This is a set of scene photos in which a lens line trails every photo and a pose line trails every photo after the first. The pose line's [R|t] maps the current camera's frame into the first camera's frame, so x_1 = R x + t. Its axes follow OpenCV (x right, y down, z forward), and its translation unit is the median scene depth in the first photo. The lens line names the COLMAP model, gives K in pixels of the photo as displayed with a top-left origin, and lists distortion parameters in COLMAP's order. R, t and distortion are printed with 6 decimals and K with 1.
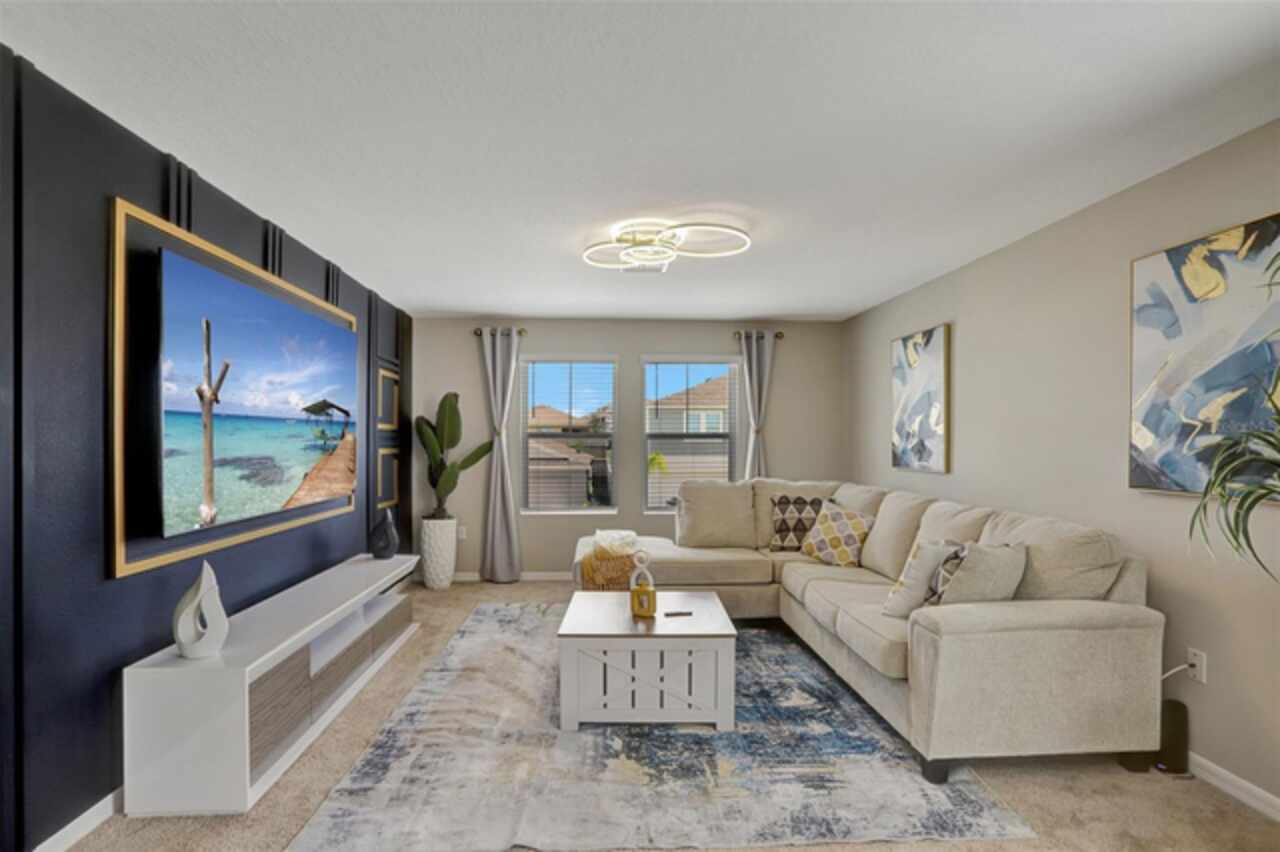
lens RADIAL K [[625.4, 0, 635.2], [0, 625.4, 437.3], [0, 0, 1]] dist [-0.081640, 0.039917]
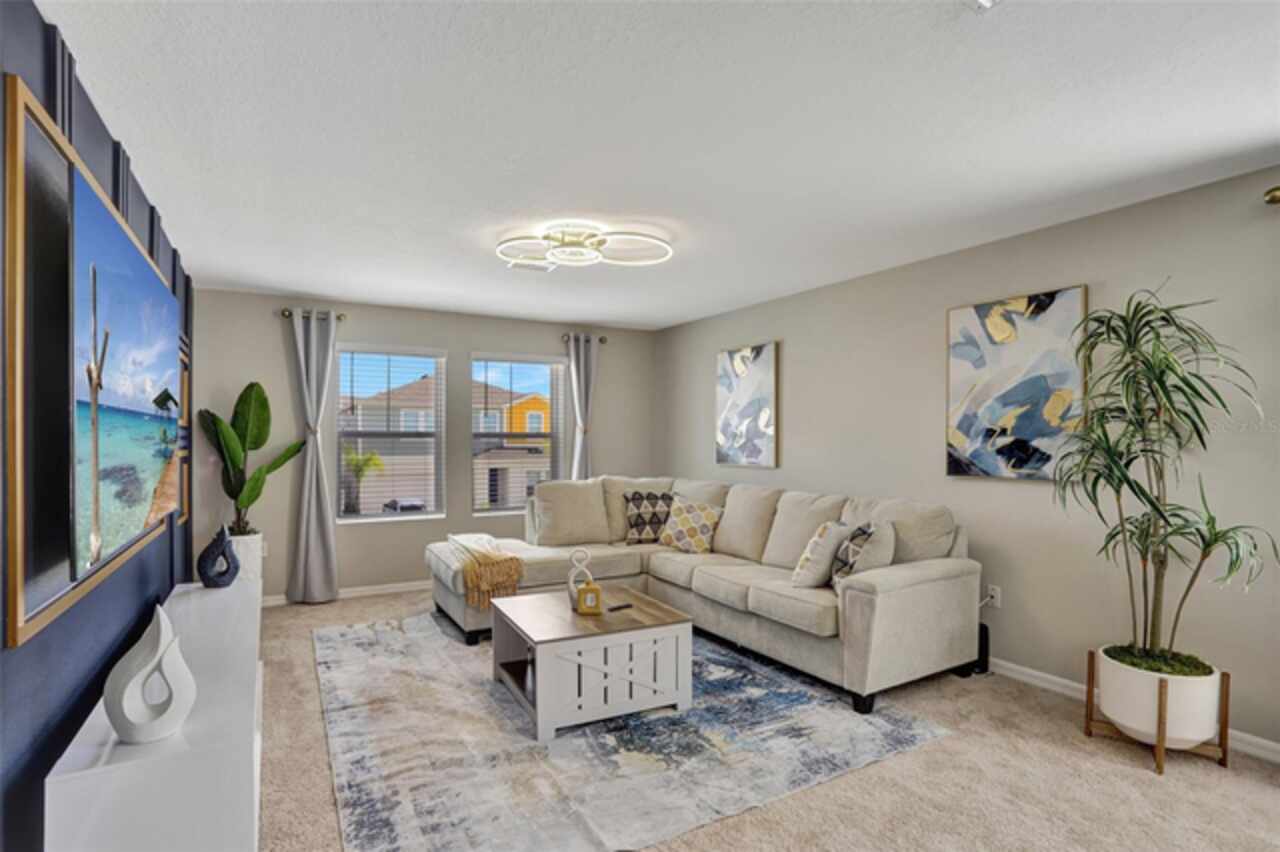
lens RADIAL K [[625.4, 0, 635.2], [0, 625.4, 437.3], [0, 0, 1]] dist [-0.081640, 0.039917]
pose [[0.891800, 0.001572, 0.452428, -0.420563], [-0.002179, 0.999997, 0.000821, -0.001475], [-0.452425, -0.001718, 0.891801, 0.072814]]
